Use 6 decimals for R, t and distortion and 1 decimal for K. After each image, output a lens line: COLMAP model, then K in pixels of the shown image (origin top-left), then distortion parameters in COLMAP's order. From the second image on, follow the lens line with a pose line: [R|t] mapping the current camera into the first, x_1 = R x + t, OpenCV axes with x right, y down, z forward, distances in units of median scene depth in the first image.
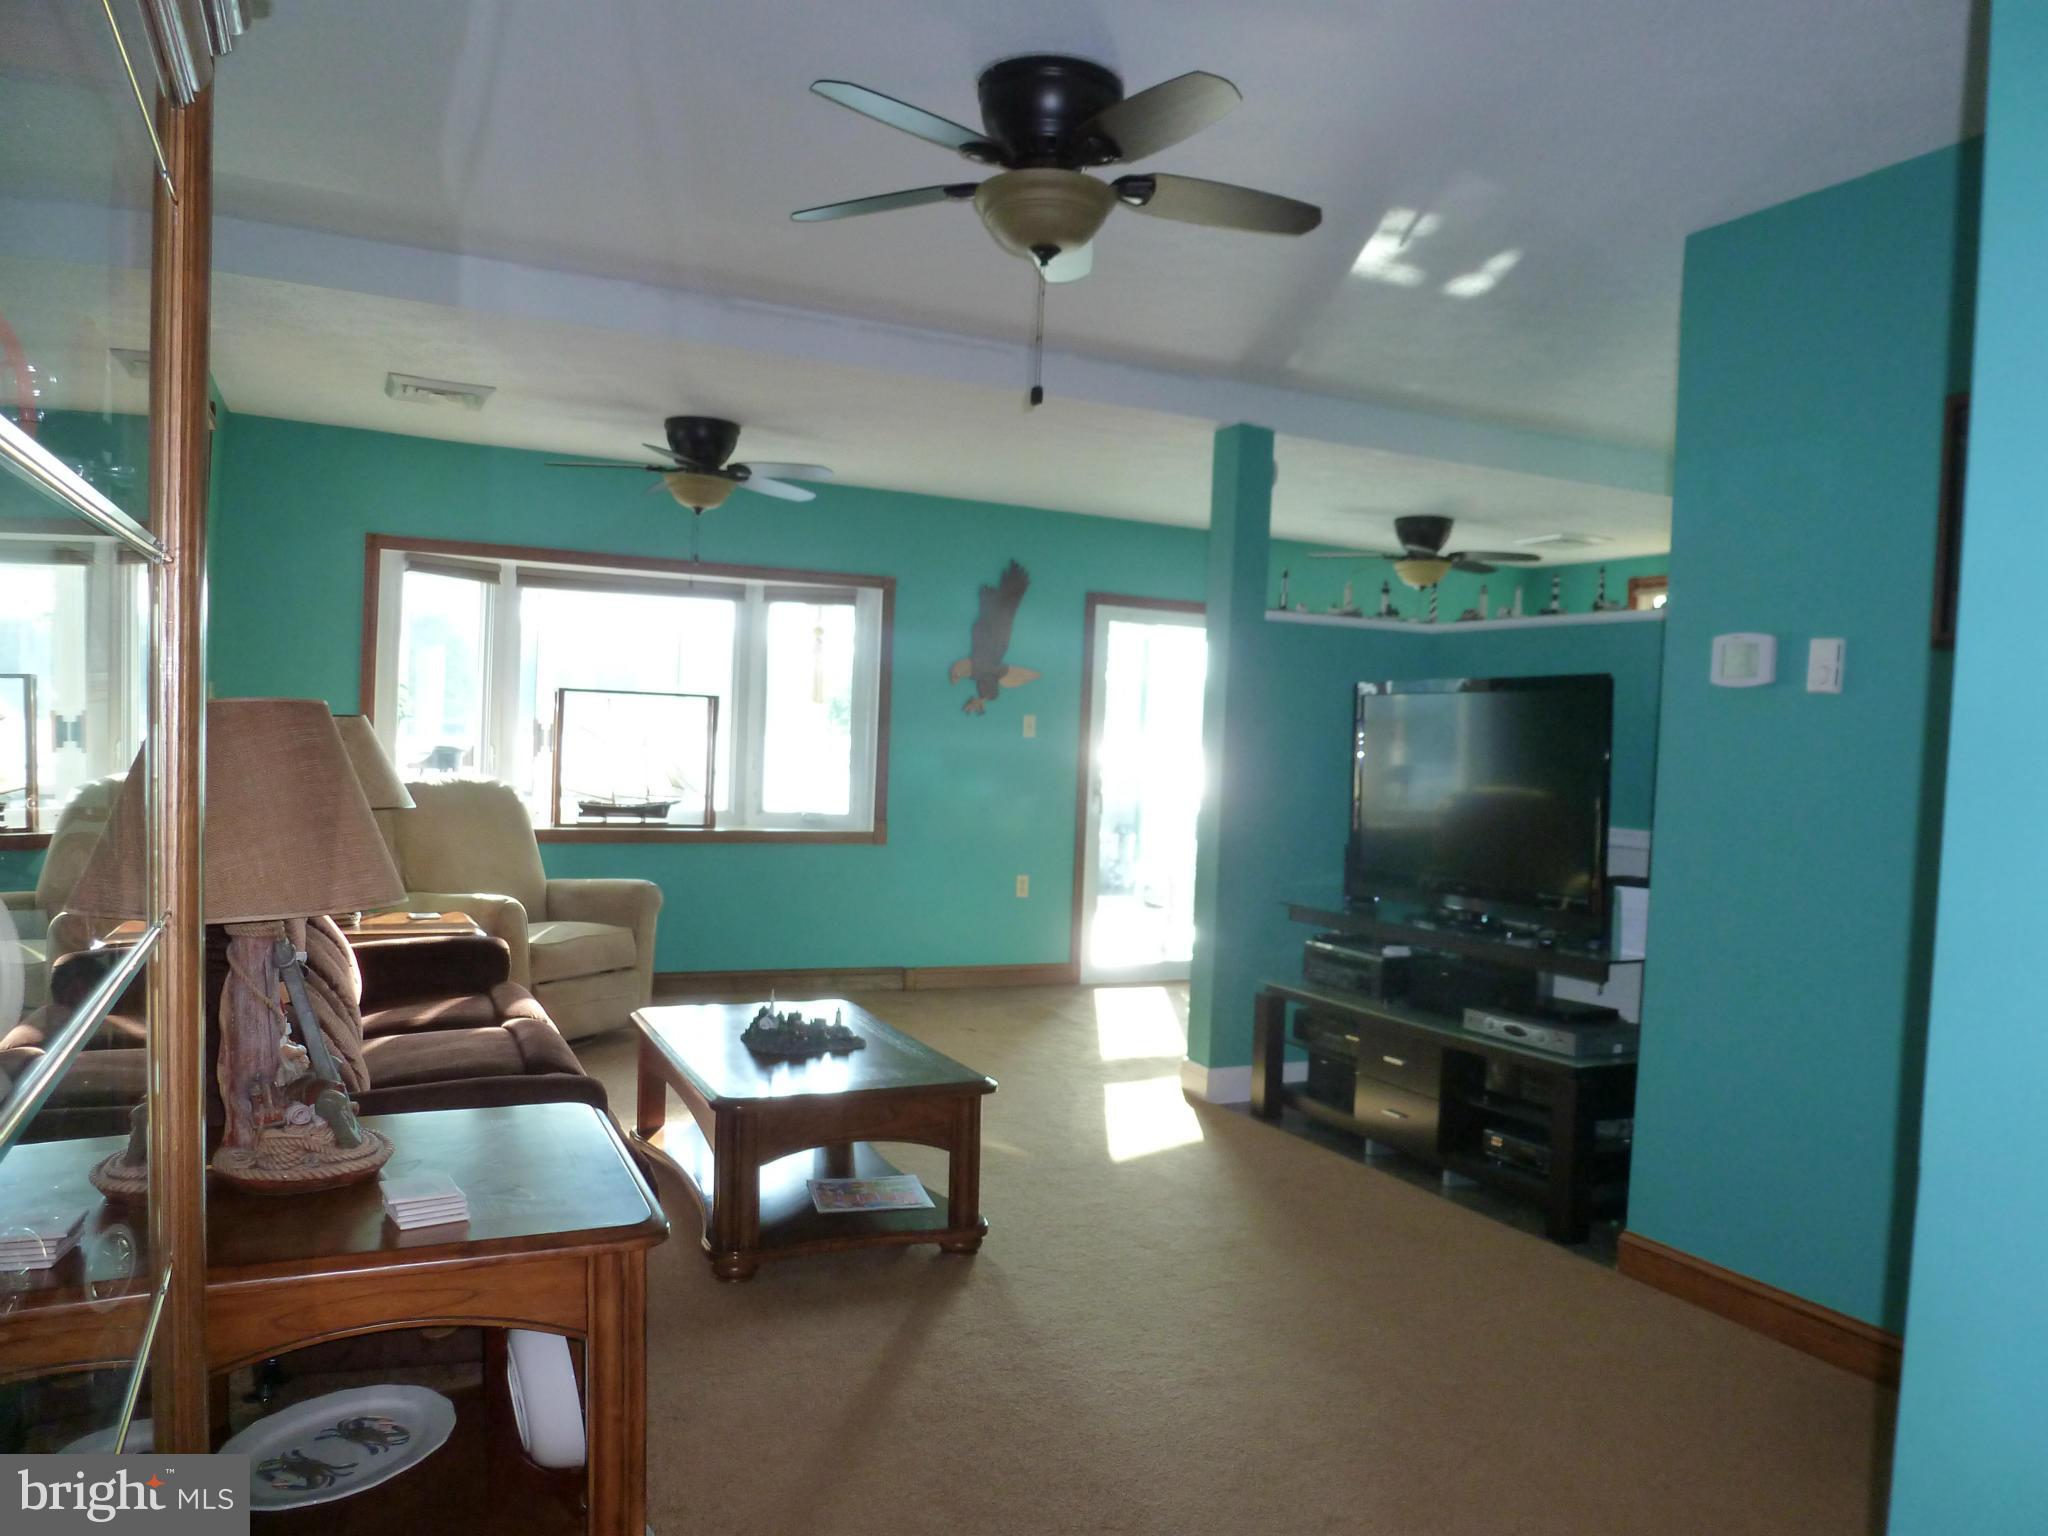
lens RADIAL K [[1491.0, 0, 993.7], [0, 1491.0, 771.9], [0, 0, 1]] dist [-0.064495, 0.078241]
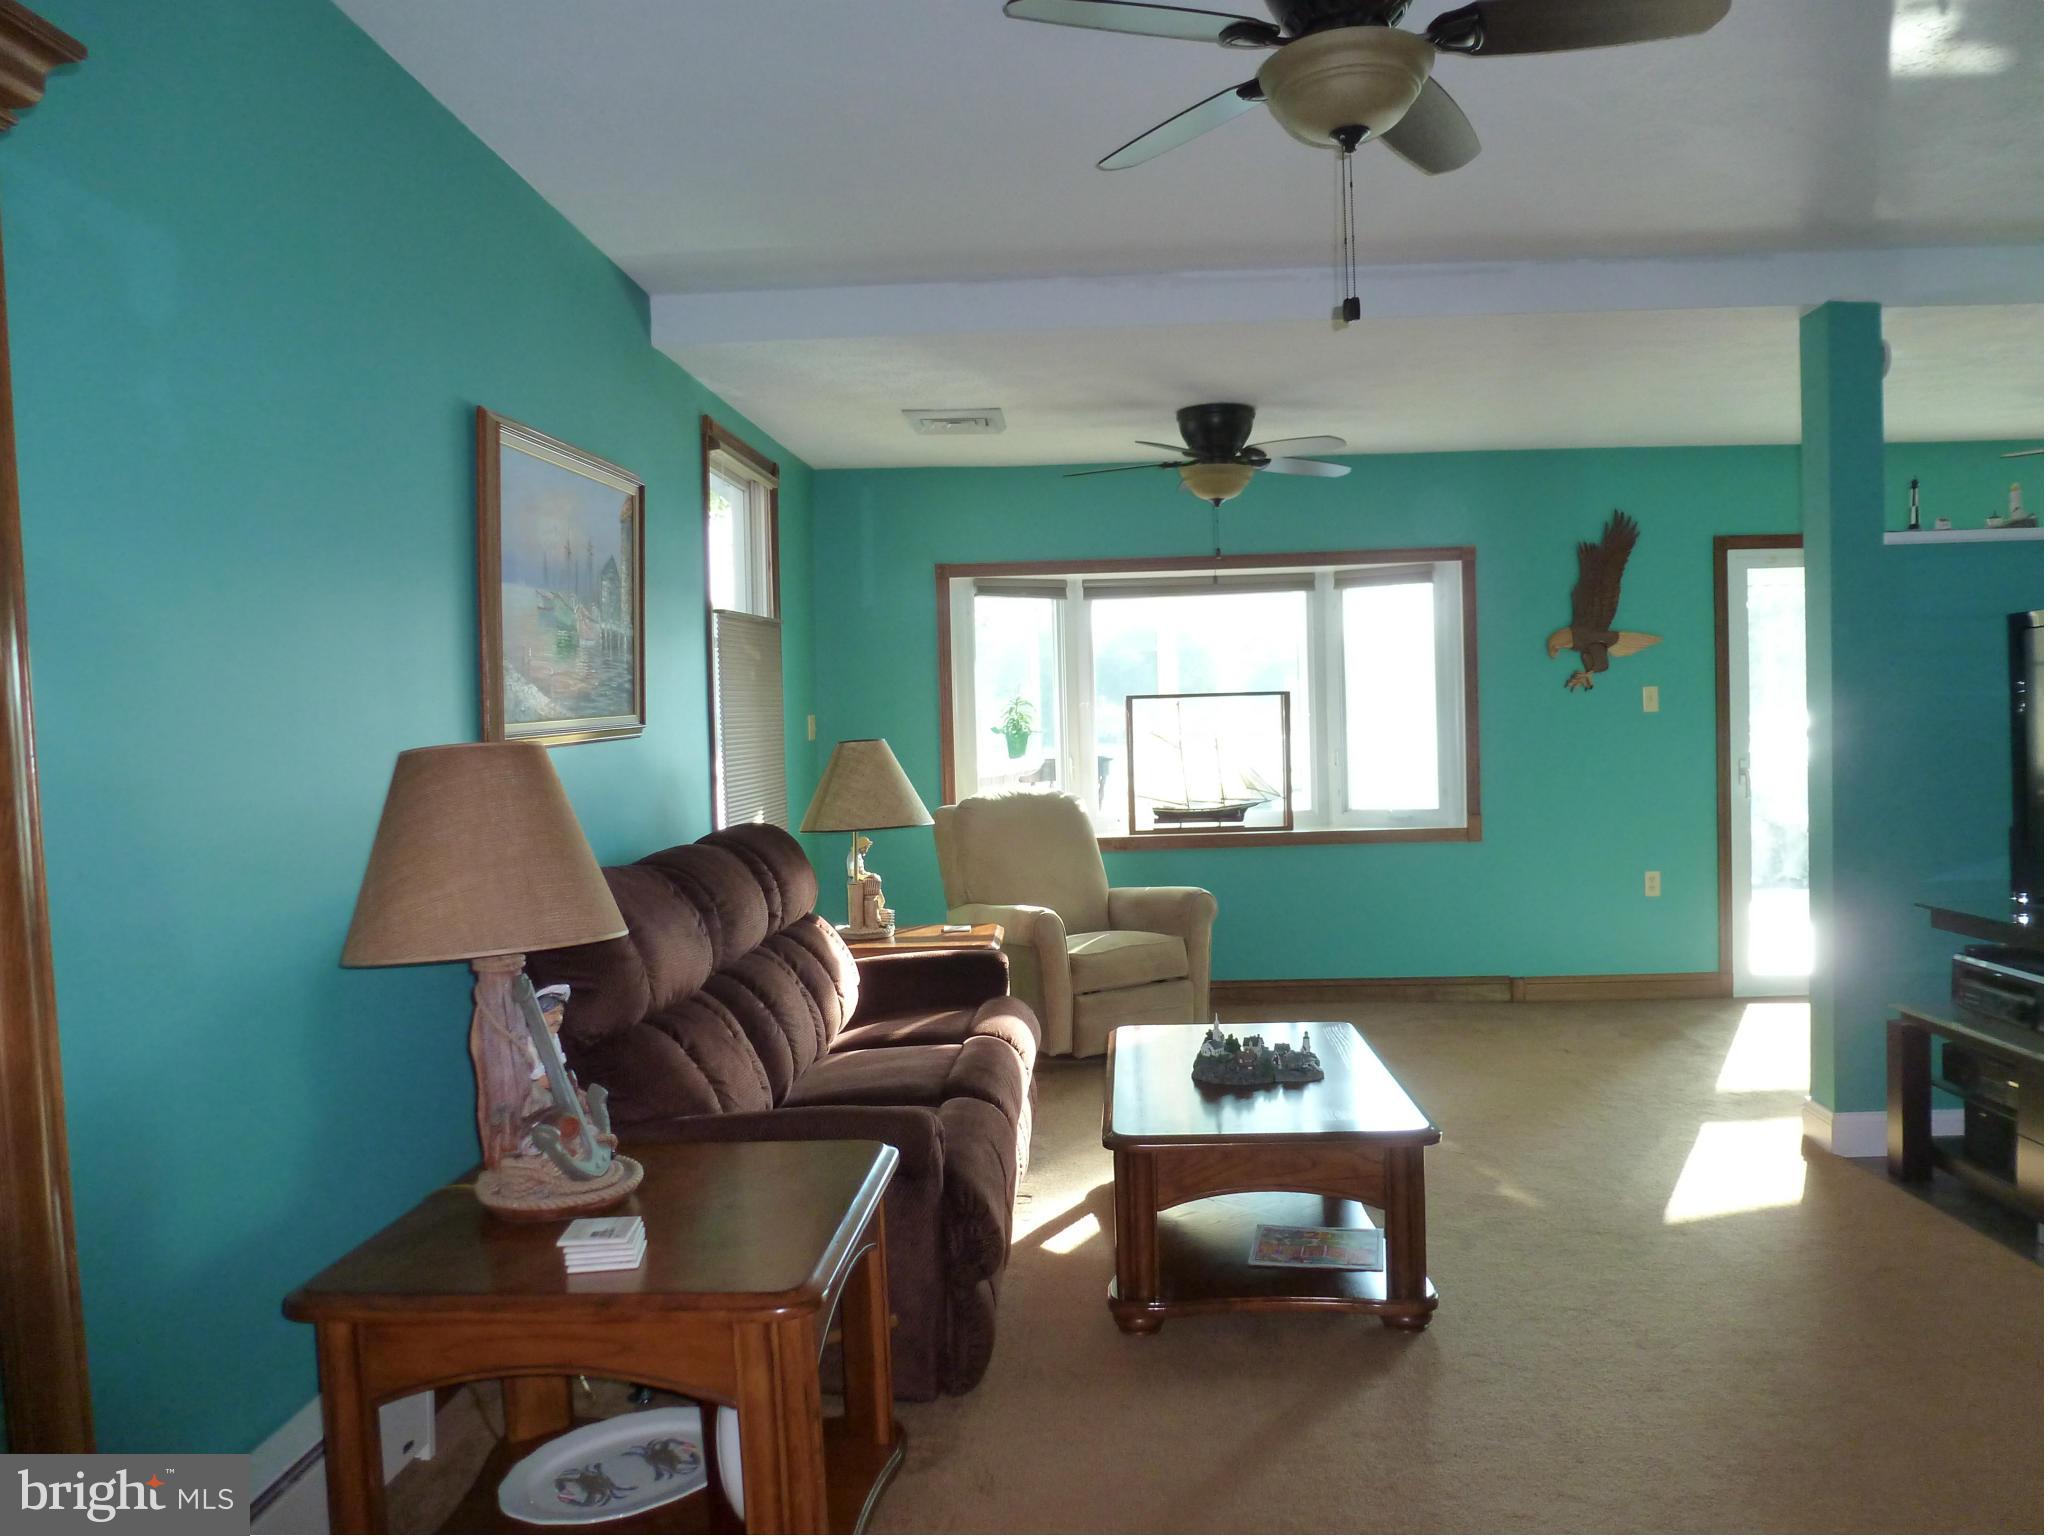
lens RADIAL K [[1468.9, 0, 1024.0], [0, 1468.9, 768.0], [0, 0, 1]] dist [-0.037392, -0.004103]
pose [[0.883466, -0.053259, -0.465459, 0.122614], [0.053793, 0.998478, -0.012145, 0.000374], [0.465398, -0.014309, 0.884986, 0.101938]]
